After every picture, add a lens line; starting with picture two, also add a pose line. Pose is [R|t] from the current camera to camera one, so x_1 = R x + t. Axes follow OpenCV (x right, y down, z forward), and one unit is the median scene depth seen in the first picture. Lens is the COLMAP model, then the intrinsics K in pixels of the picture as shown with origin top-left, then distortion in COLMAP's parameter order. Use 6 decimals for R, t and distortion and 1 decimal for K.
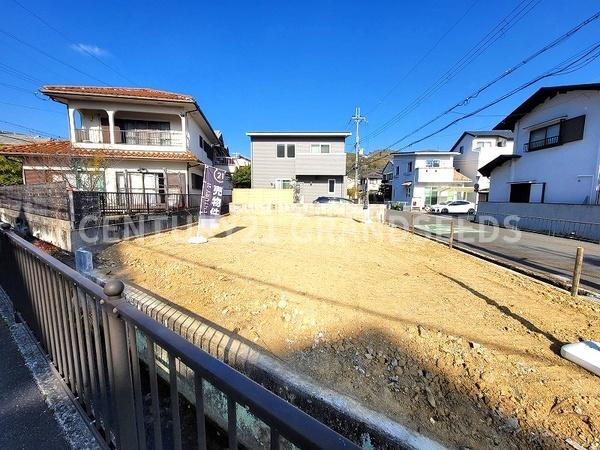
lens RADIAL K [[244.8, 0, 297.2], [0, 244.8, 223.0], [0, 0, 1]] dist [-0.004651, 0.002692]
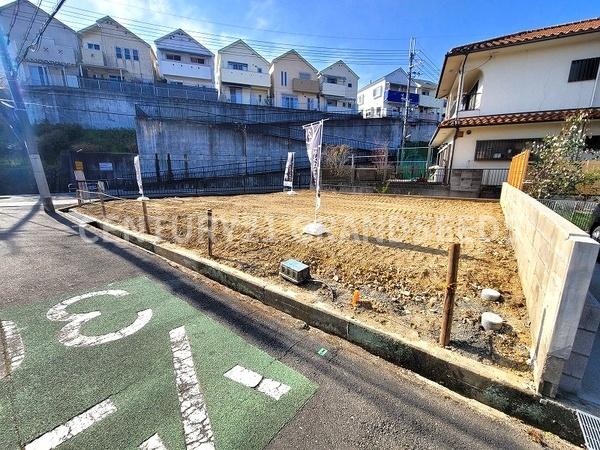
lens RADIAL K [[244.8, 0, 297.1], [0, 244.8, 223.4], [0, 0, 1]] dist [-0.004651, 0.002692]
pose [[-0.587475, 0.161132, -0.793038, 0.582864], [-0.096101, 0.959150, 0.266074, -0.112022], [0.803516, 0.232523, -0.547992, 1.096063]]
